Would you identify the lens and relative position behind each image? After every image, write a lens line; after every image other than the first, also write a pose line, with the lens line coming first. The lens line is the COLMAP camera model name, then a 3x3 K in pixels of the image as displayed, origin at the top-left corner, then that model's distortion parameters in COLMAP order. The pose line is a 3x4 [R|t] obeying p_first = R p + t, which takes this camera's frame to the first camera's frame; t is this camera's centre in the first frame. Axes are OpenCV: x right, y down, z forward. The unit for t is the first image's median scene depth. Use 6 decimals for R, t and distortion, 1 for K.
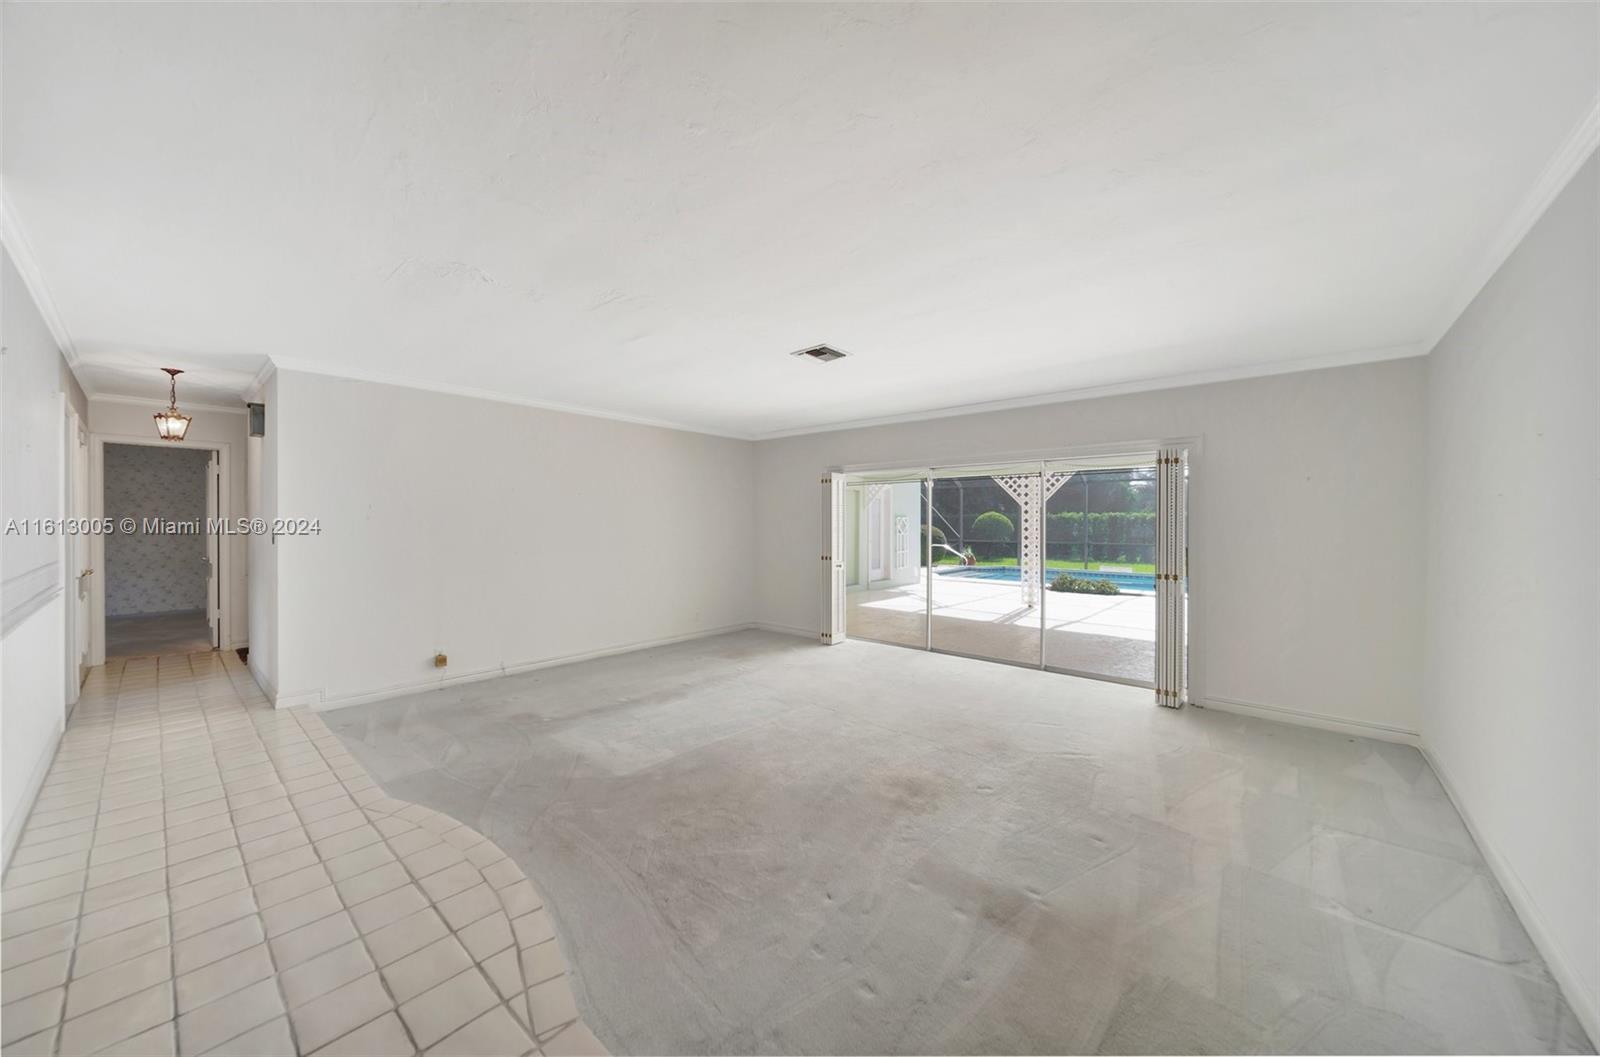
lens RADIAL K [[563.6, 0, 799.7], [0, 563.6, 525.6], [0, 0, 1]] dist [-0.002615, -0.000111]
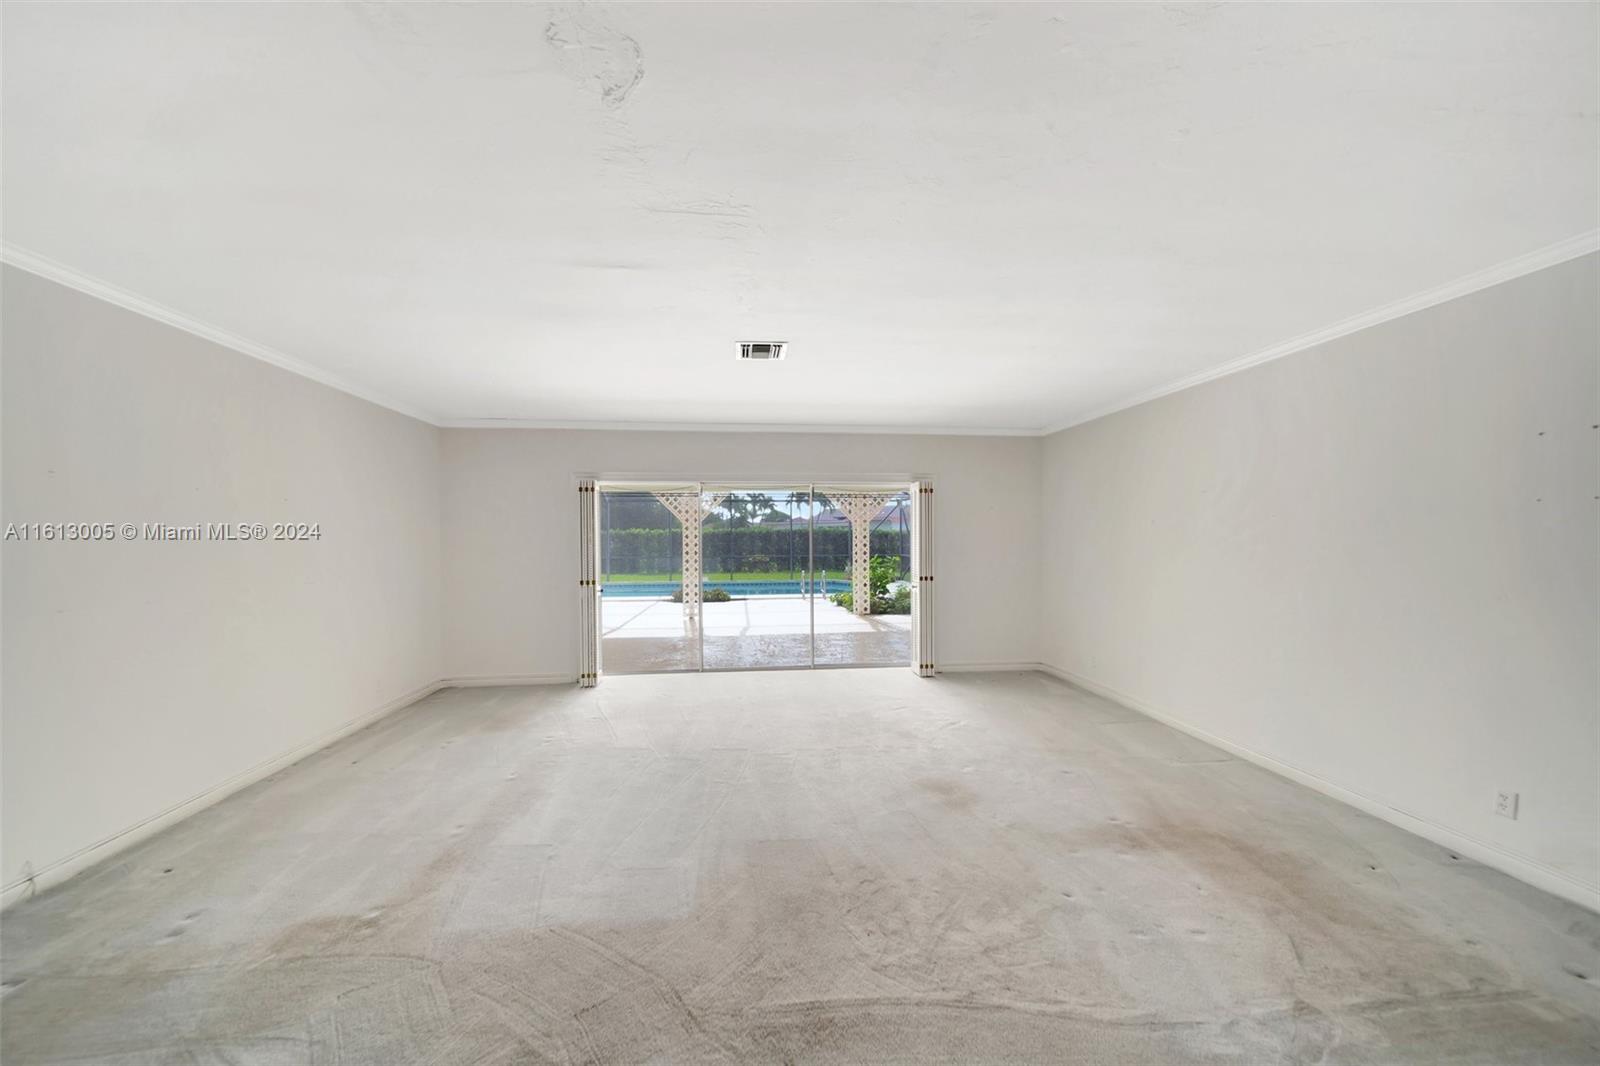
lens RADIAL K [[565.4, 0, 795.7], [0, 565.4, 539.6], [0, 0, 1]] dist [0.003105, -0.002624]
pose [[0.686667, -0.008808, 0.726919, -0.293987], [0.011910, 0.999929, 0.000865, -0.002510], [-0.726874, 0.008063, 0.686723, 0.178136]]
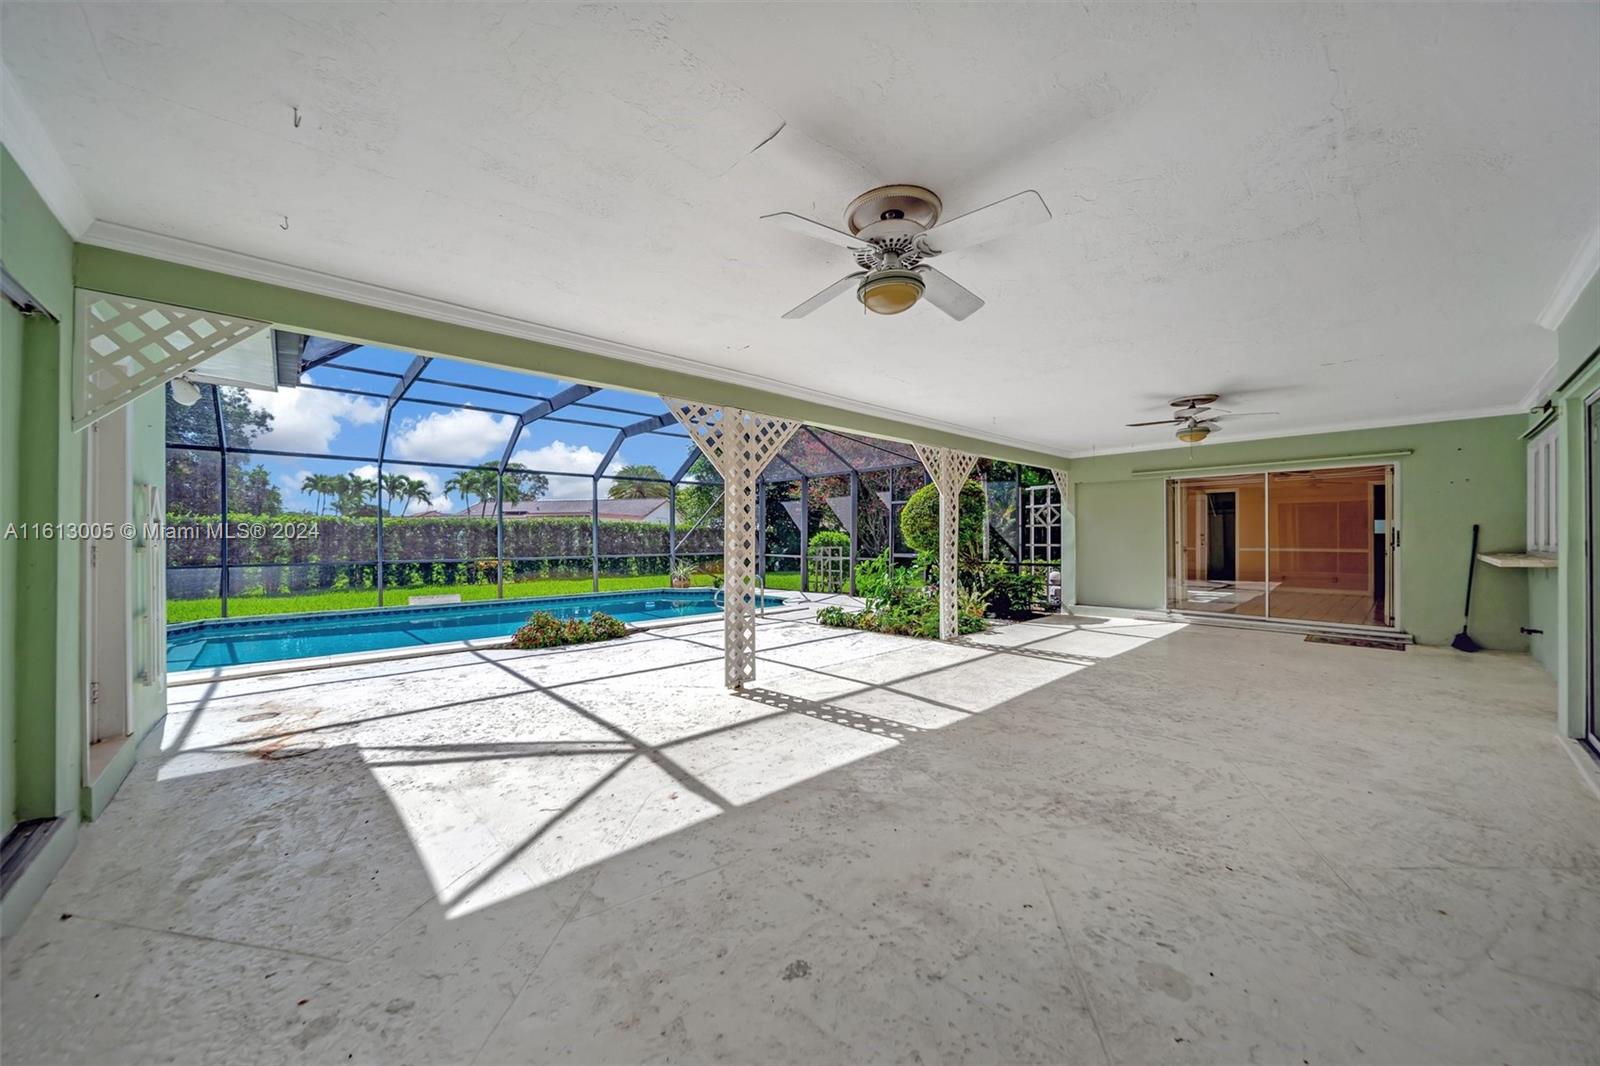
lens RADIAL K [[565.4, 0, 797.7], [0, 565.4, 531.6], [0, 0, 1]] dist [0.003105, -0.002624]
pose [[0.123358, 0.006918, 0.992338, -0.094074], [0.010697, 0.999908, -0.008301, 0.019290], [-0.992305, 0.011639, 0.123273, 1.154691]]
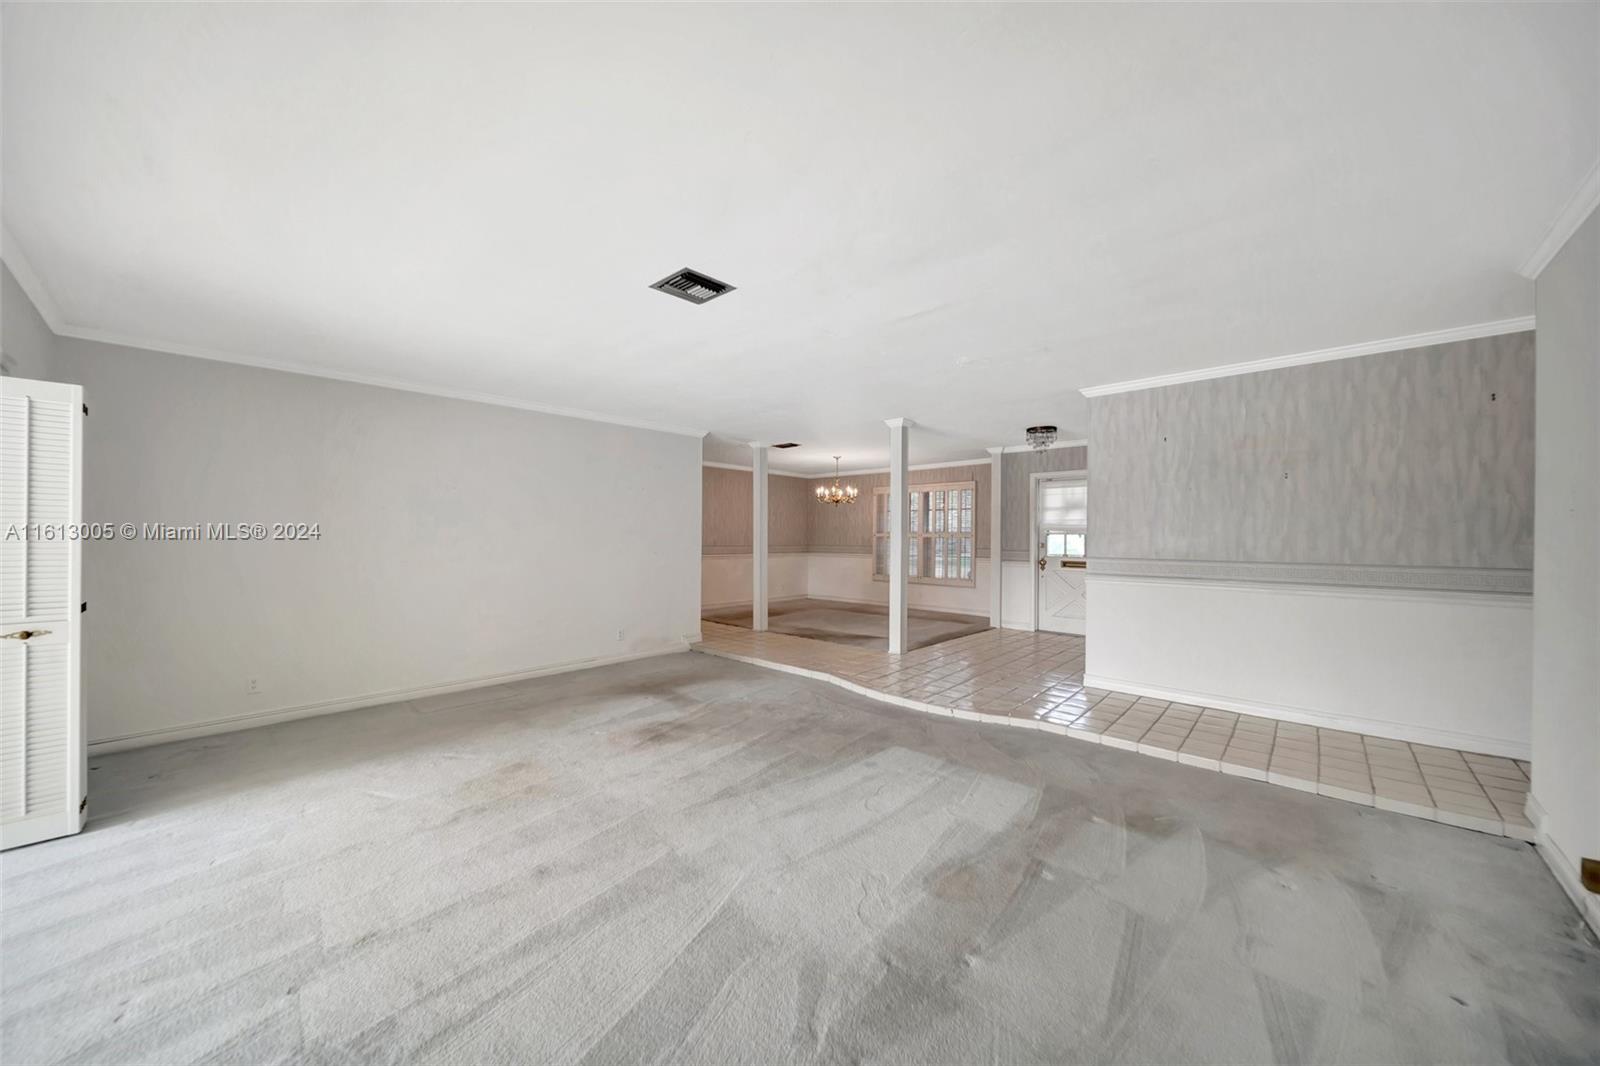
lens RADIAL K [[565.4, 0, 796.8], [0, 565.4, 530.9], [0, 0, 1]] dist [0.003105, -0.002624]
pose [[-0.999189, -0.002378, 0.040201, -0.065601], [-0.002324, 0.999996, 0.001404, 0.005121], [-0.040204, 0.001309, -0.999191, 0.878175]]
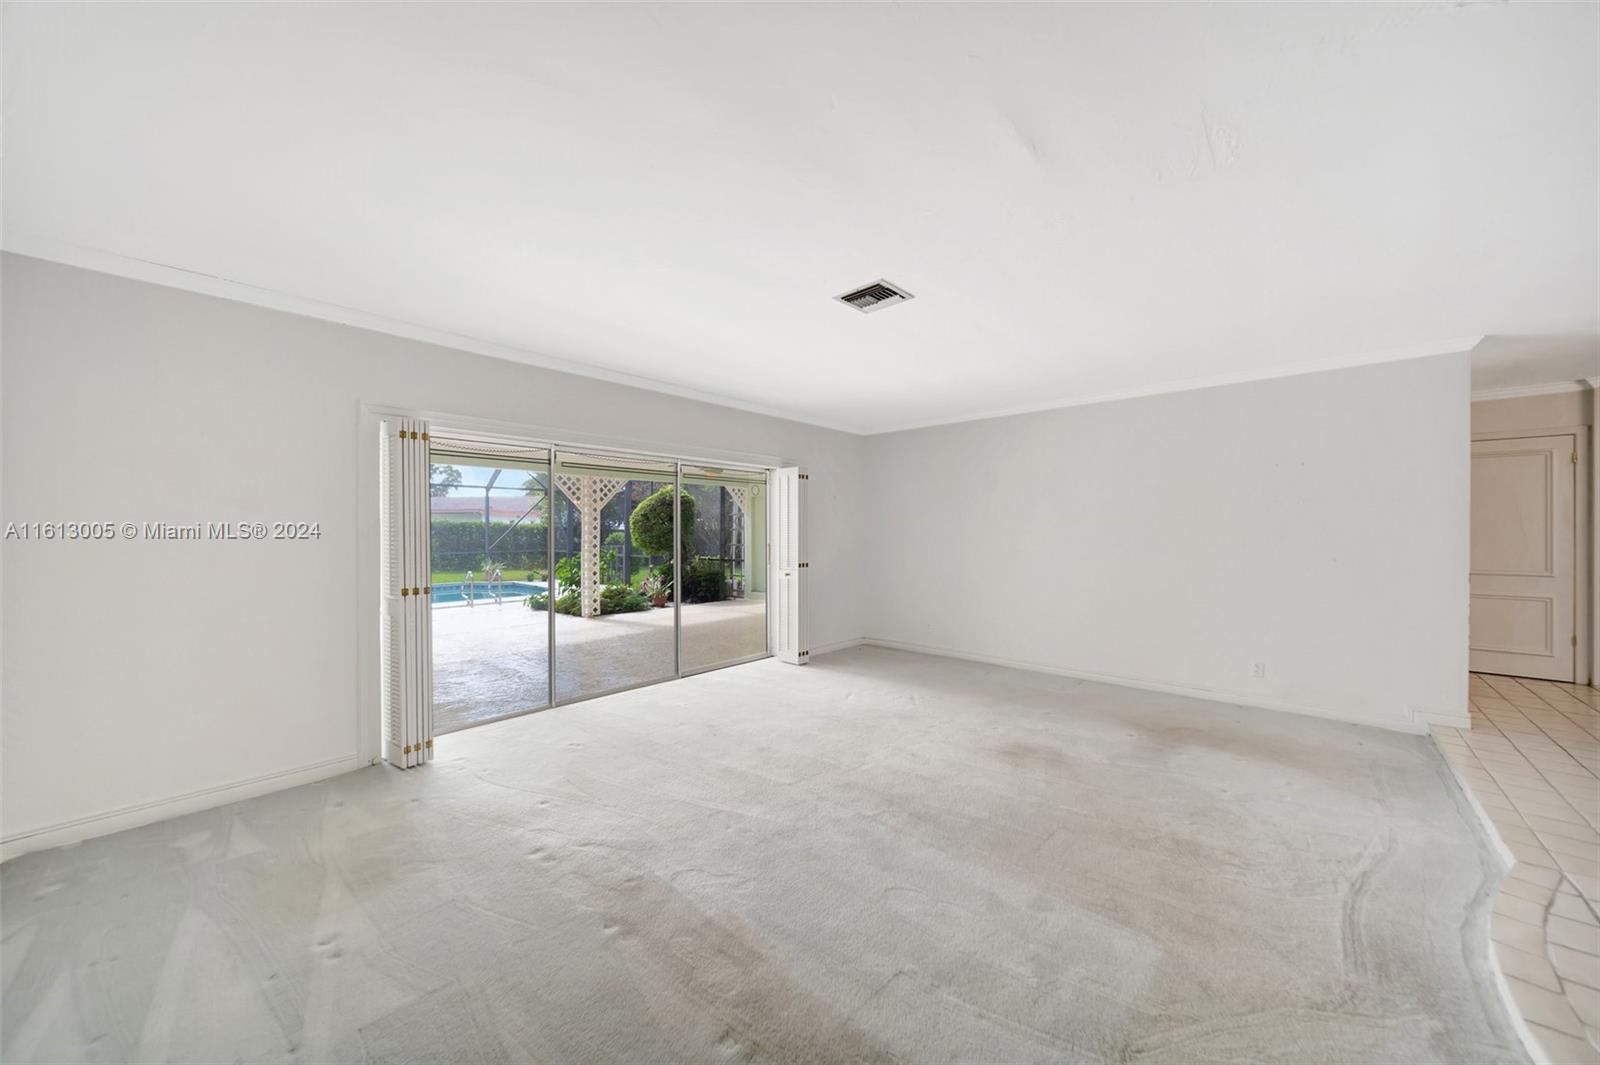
lens RADIAL K [[565.4, 0, 792.0], [0, 565.4, 528.2], [0, 0, 1]] dist [0.003105, -0.002624]
pose [[0.030492, 0.004133, 0.999526, -0.374087], [0.010228, 0.999938, -0.004446, 0.006245], [-0.999483, 0.010359, 0.030448, 0.556499]]
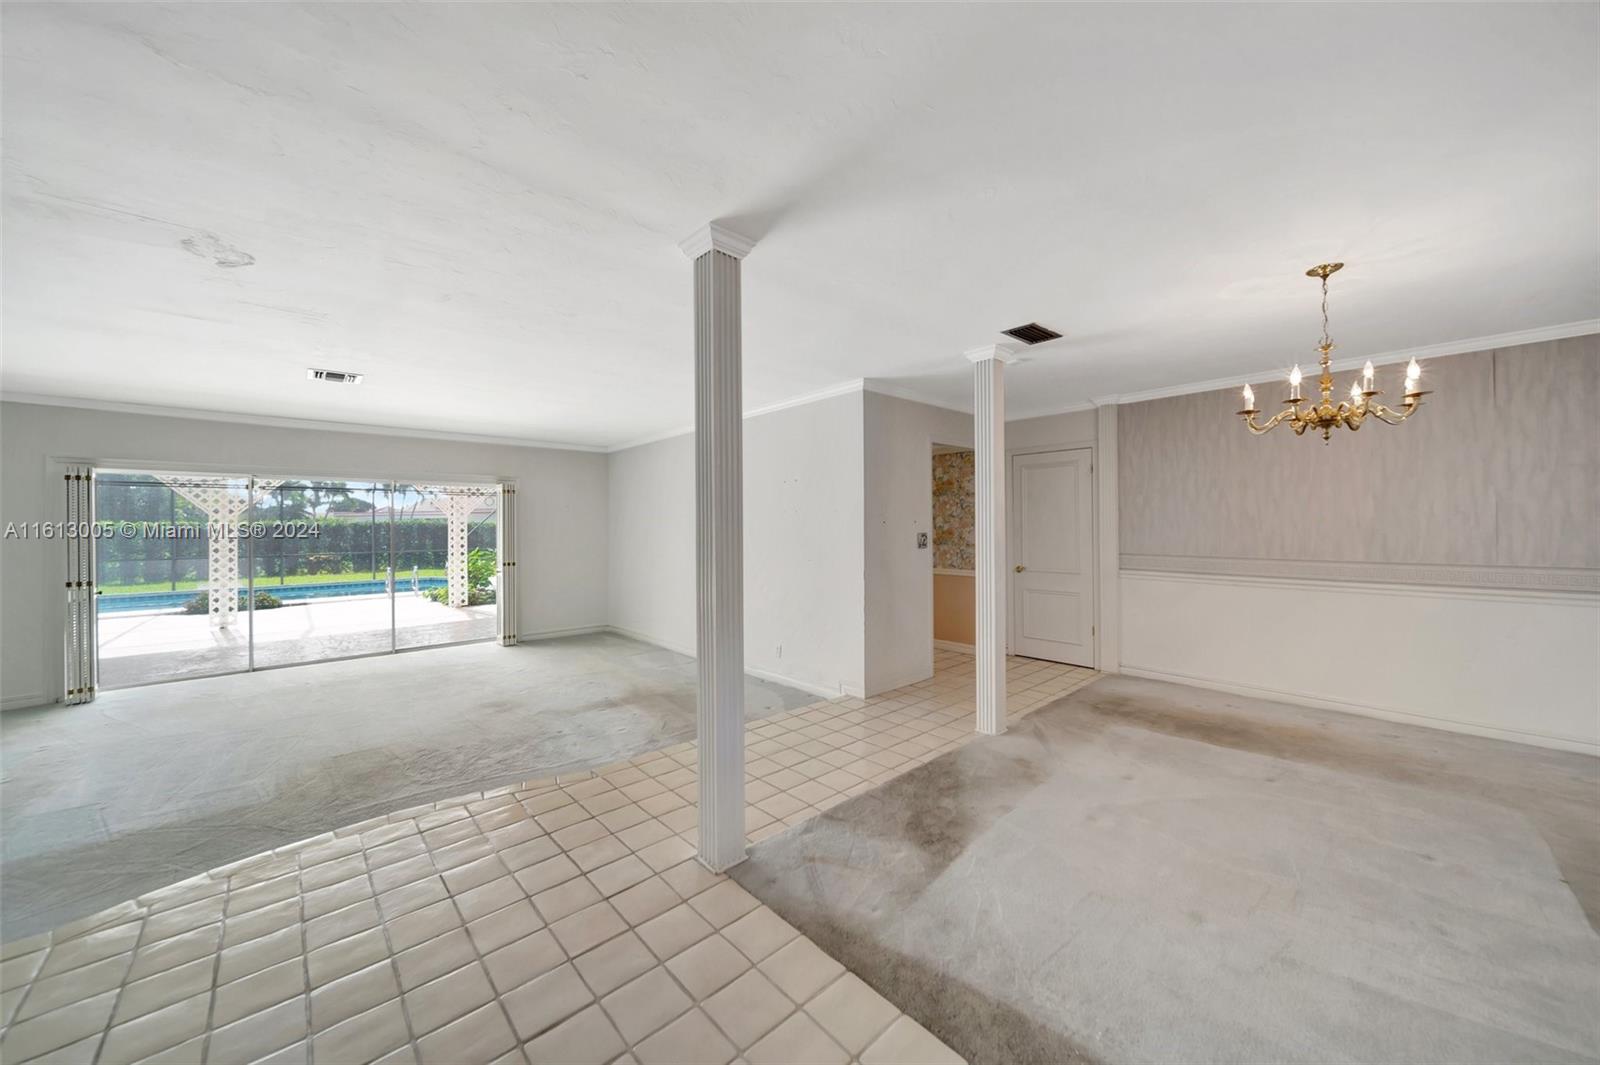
lens RADIAL K [[565.4, 0, 795.5], [0, 565.4, 522.8], [0, 0, 1]] dist [0.003105, -0.002624]
pose [[0.126409, 0.004102, 0.991970, -0.472880], [0.017883, 0.999820, -0.006413, -0.000435], [-0.991817, 0.018550, 0.126313, -0.004595]]
